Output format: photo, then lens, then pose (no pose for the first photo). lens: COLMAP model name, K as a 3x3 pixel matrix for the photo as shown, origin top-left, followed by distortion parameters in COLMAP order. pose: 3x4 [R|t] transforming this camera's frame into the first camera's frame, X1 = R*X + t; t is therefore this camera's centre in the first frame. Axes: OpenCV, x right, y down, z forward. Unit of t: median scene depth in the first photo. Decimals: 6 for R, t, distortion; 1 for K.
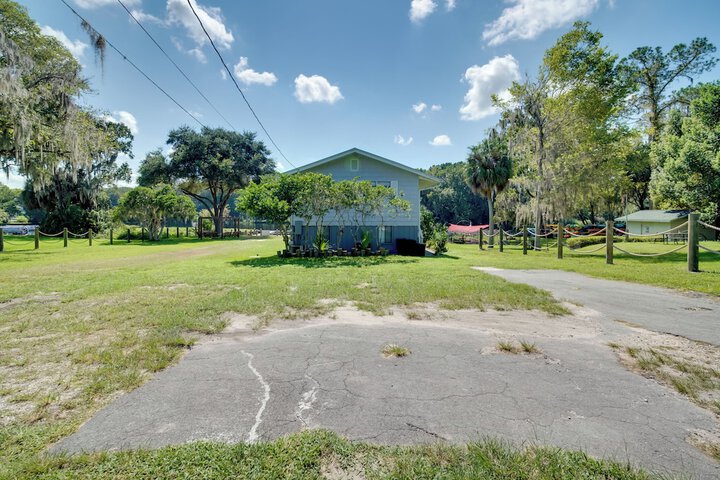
lens RADIAL K [[321.1, 0, 344.8], [0, 321.1, 238.0], [0, 0, 1]] dist [-0.001453, -0.000076]
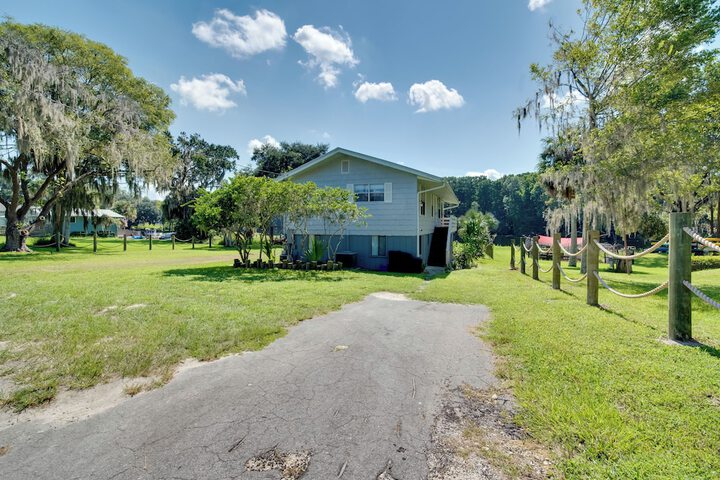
lens RADIAL K [[321.1, 0, 344.8], [0, 321.1, 238.0], [0, 0, 1]] dist [-0.001453, -0.000076]
pose [[0.947409, 0.013245, -0.319750, 0.310243], [-0.022831, 0.999395, -0.026247, -0.006319], [0.319209, 0.032167, 0.947138, 0.158411]]
